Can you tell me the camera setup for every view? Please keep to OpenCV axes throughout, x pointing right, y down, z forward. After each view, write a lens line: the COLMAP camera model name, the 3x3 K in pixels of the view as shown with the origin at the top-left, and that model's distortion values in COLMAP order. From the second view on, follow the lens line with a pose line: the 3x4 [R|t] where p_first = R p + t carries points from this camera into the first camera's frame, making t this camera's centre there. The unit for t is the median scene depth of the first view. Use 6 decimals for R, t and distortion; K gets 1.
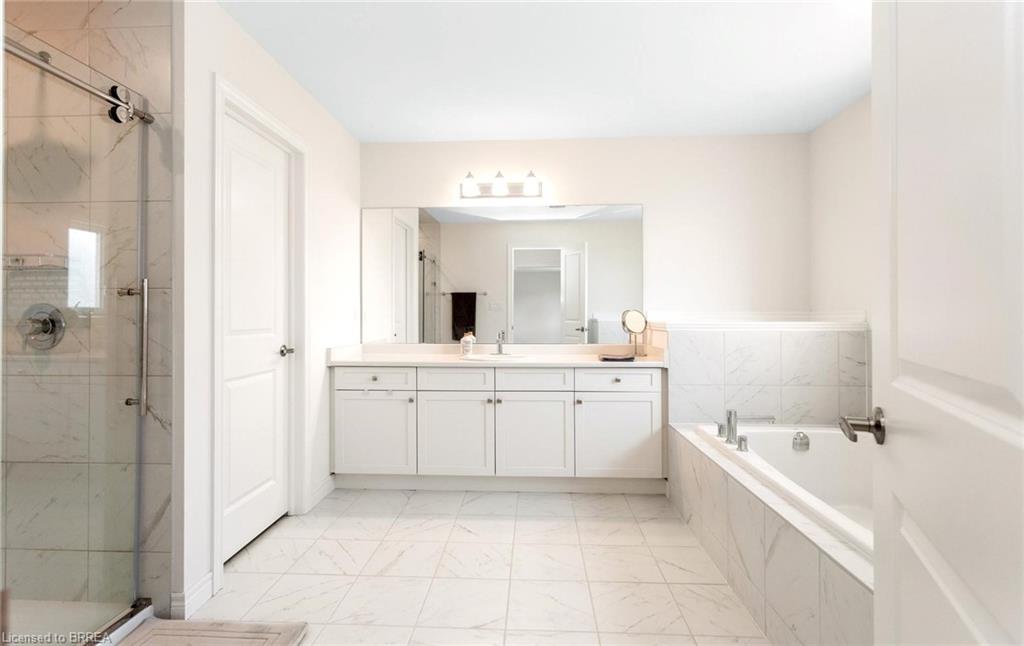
lens RADIAL K [[491.6, 0, 505.1], [0, 491.6, 319.2], [0, 0, 1]] dist [0.002728, 0.000122]
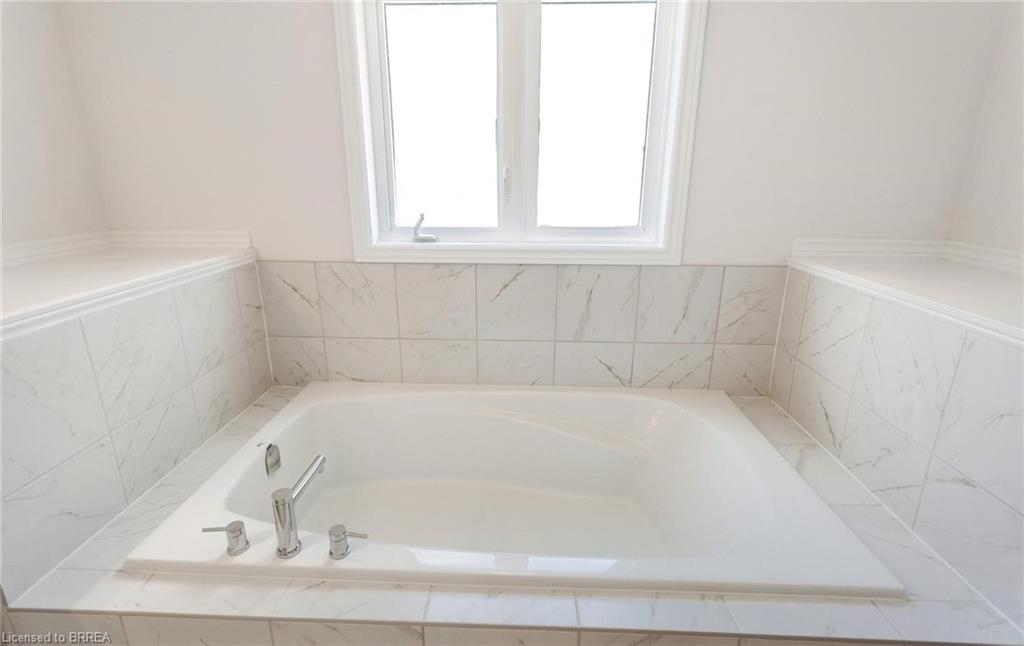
lens RADIAL K [[491.6, 0, 507.7], [0, 491.6, 320.8], [0, 0, 1]] dist [0.002728, 0.000122]
pose [[-0.014292, -0.287268, 0.957744, 0.036751], [0.002536, 0.957828, 0.287332, -0.090401], [-0.999895, 0.006536, -0.012960, 0.625813]]
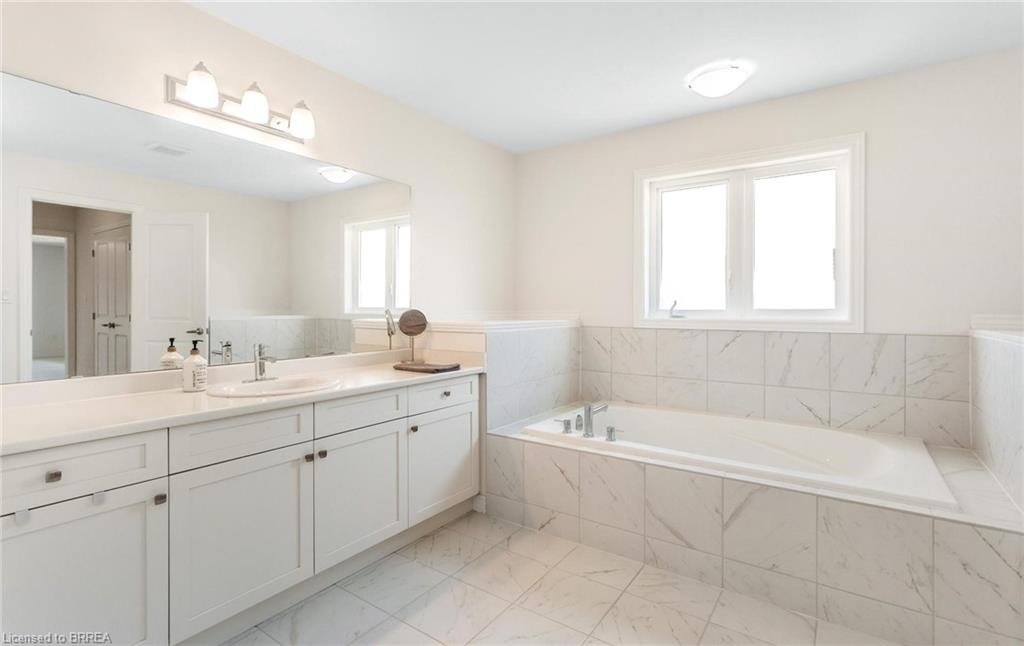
lens RADIAL K [[491.6, 0, 510.5], [0, 491.6, 314.8], [0, 0, 1]] dist [0.002728, 0.000122]
pose [[0.523430, -0.009173, 0.852019, -0.428749], [0.004863, 0.999958, 0.007778, -0.016979], [-0.852055, 0.000072, 0.523453, 0.467137]]
